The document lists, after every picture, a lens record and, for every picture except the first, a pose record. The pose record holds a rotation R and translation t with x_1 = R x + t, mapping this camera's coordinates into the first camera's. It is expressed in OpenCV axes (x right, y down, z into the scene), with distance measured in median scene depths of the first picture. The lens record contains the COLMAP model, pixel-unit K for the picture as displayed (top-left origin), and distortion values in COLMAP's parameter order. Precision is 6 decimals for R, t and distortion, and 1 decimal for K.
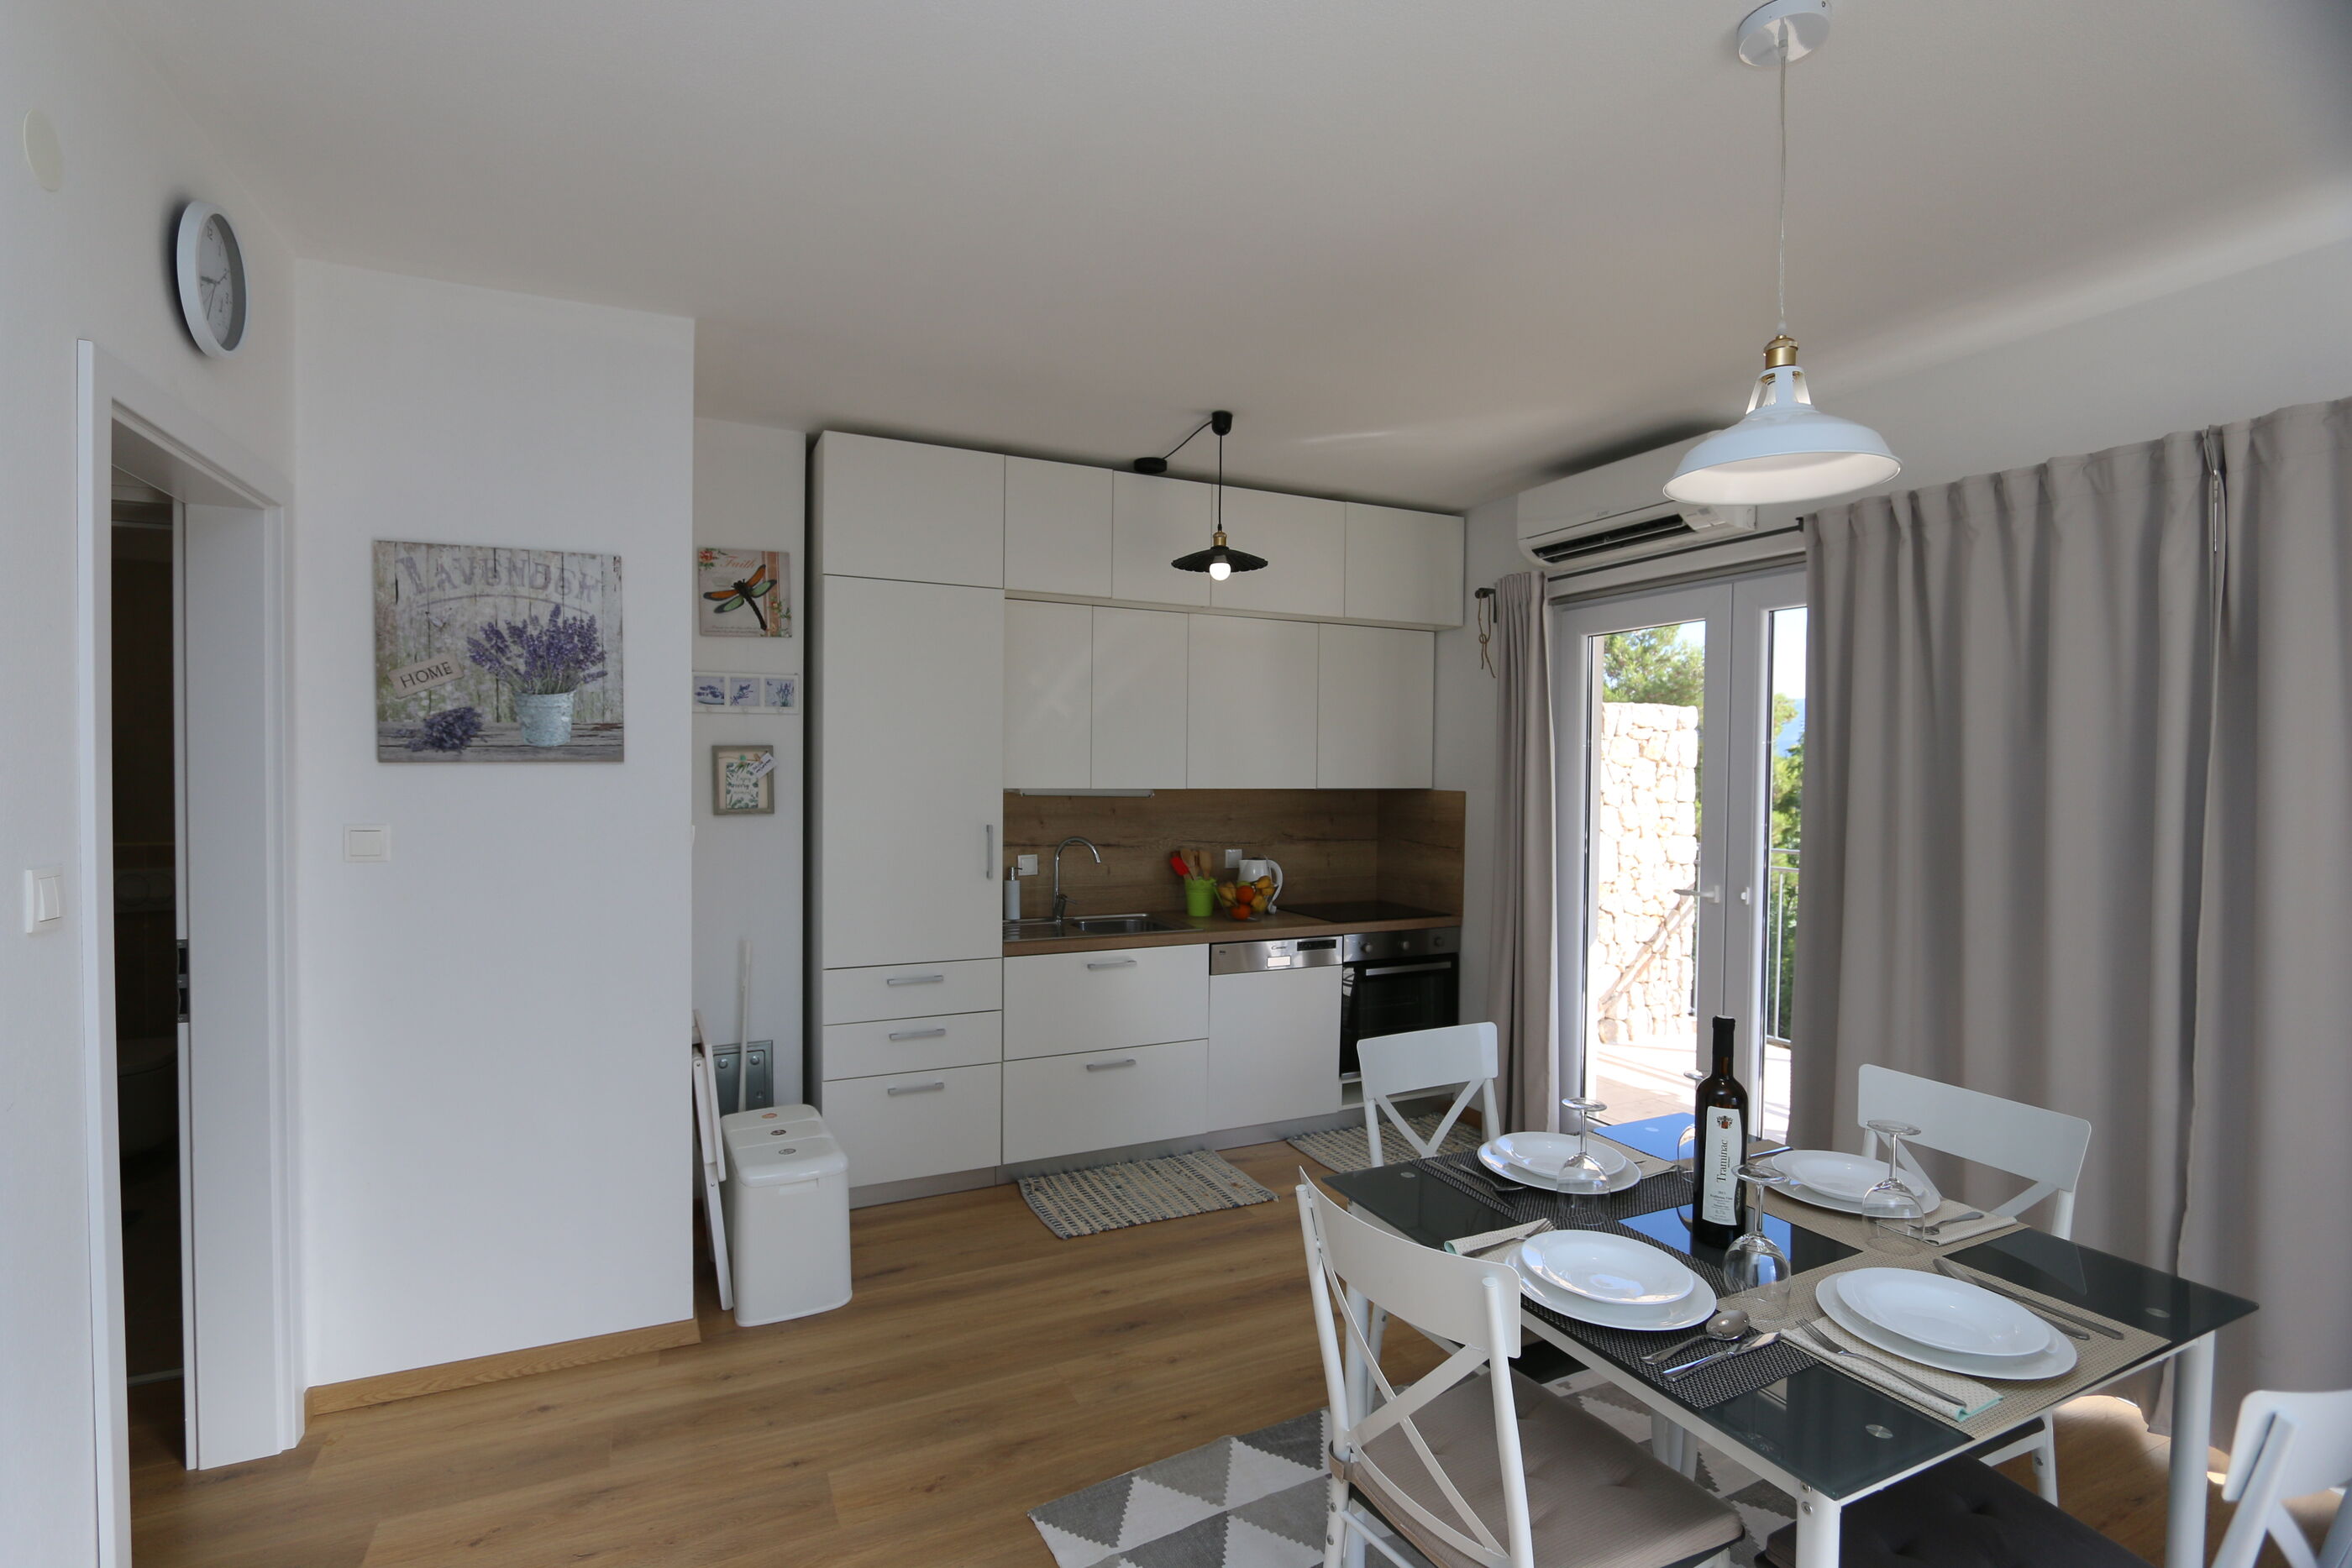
lens RADIAL K [[1076.1, 0, 1164.1], [0, 1076.1, 789.5], [0, 0, 1]] dist [-0.011160, -0.000230]
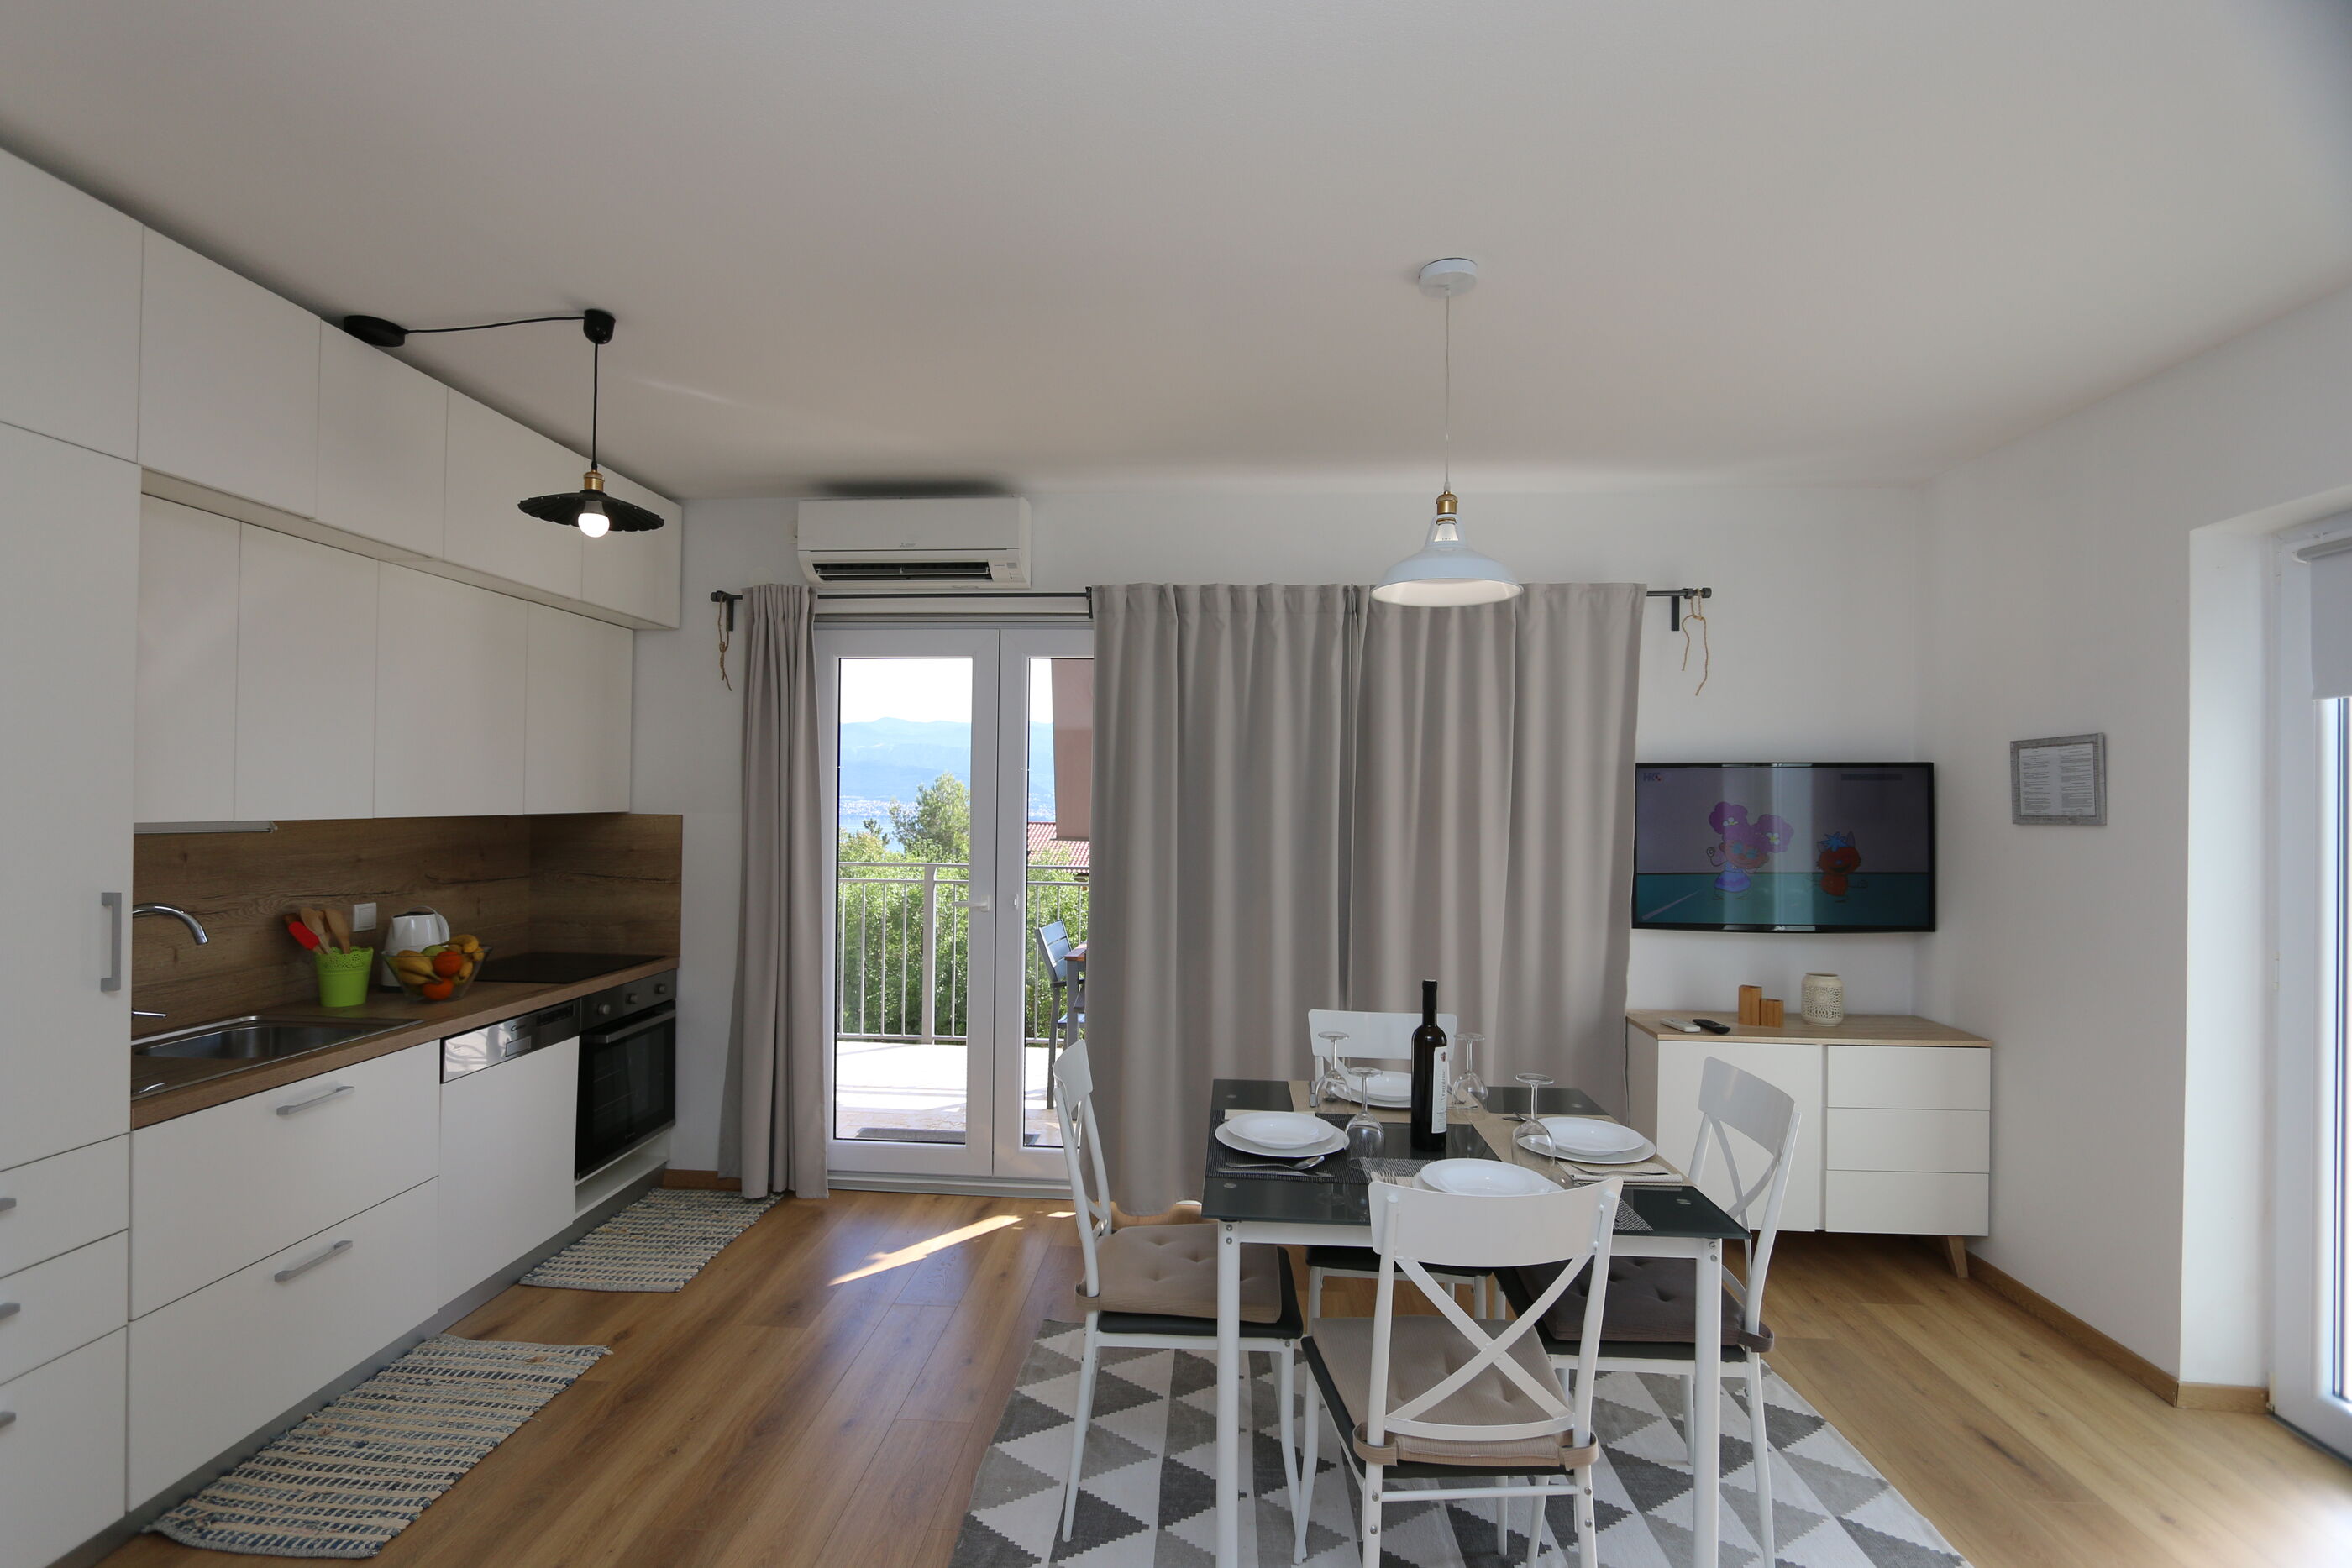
lens RADIAL K [[1076.1, 0, 1155.1], [0, 1076.1, 787.9], [0, 0, 1]] dist [-0.011160, -0.000230]
pose [[0.493527, 0.004463, 0.869719, -0.377870], [0.010088, 0.999890, -0.010855, -0.008698], [-0.869672, 0.014132, 0.493428, 0.285402]]
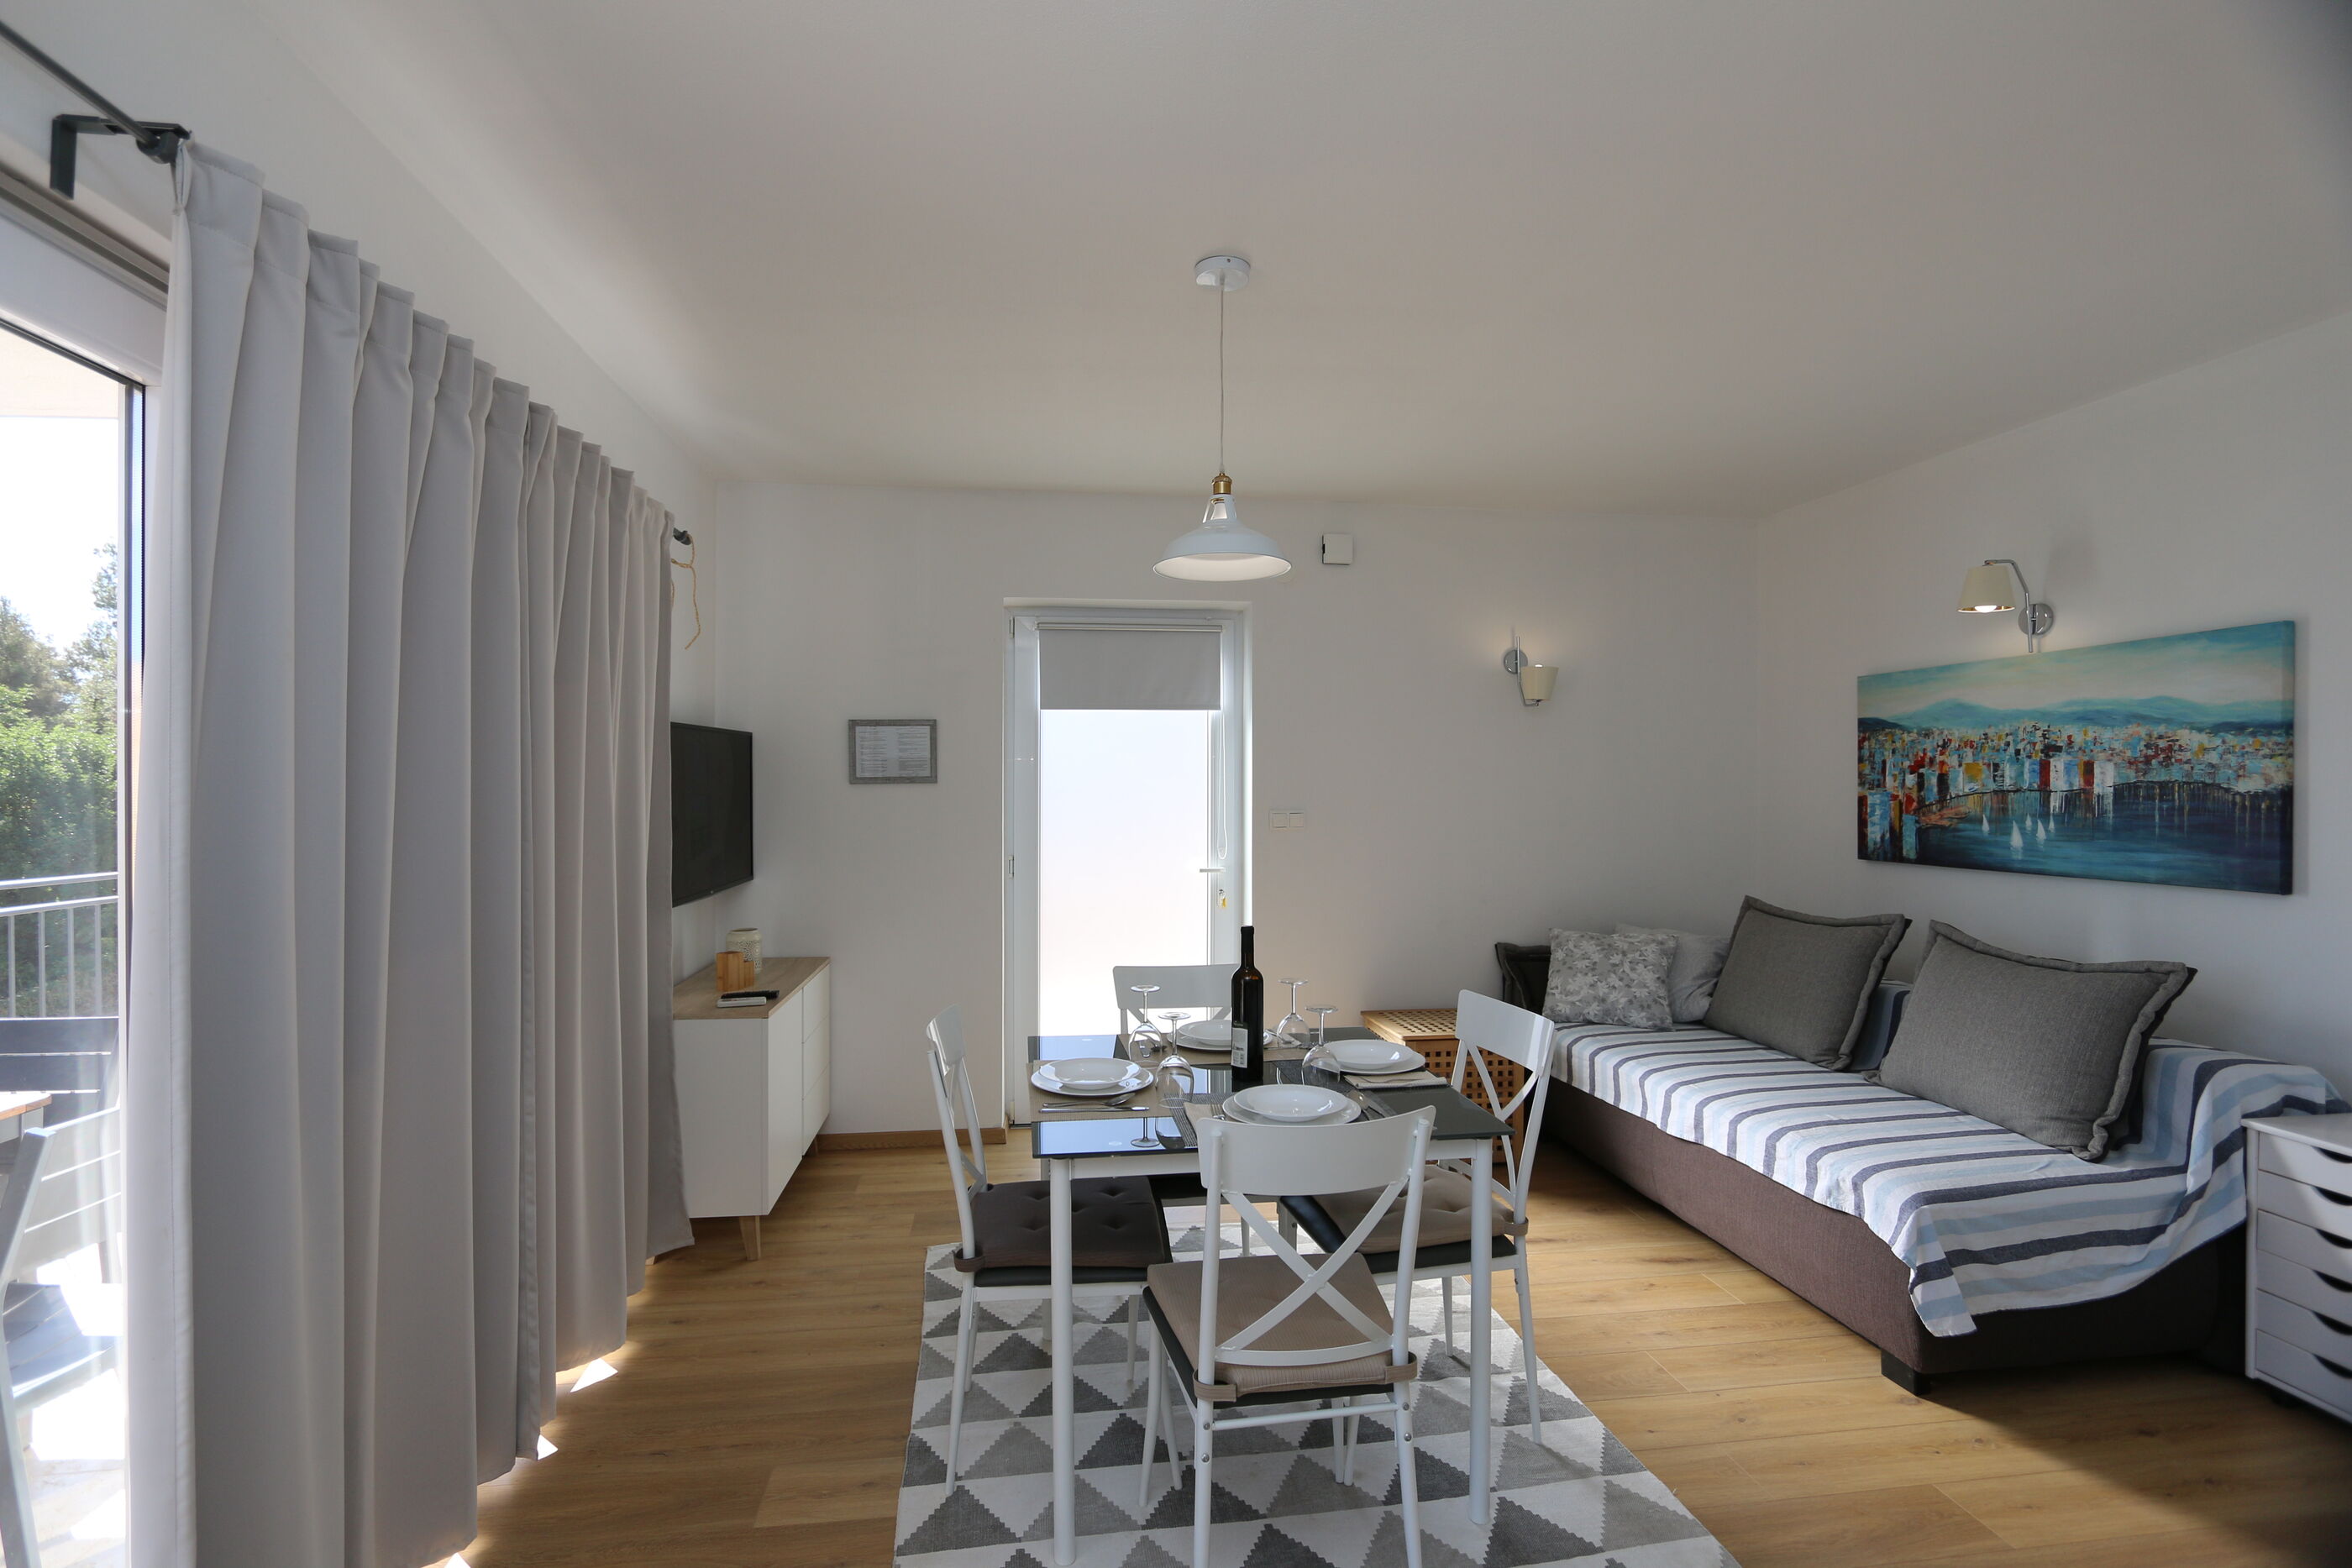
lens RADIAL K [[1076.1, 0, 1159.9], [0, 1076.1, 794.9], [0, 0, 1]] dist [-0.011160, -0.000230]
pose [[-0.951986, -0.012203, 0.305899, 0.080688], [-0.002887, 0.999519, 0.030890, -0.006129], [-0.306129, 0.028524, -0.951563, 1.109358]]
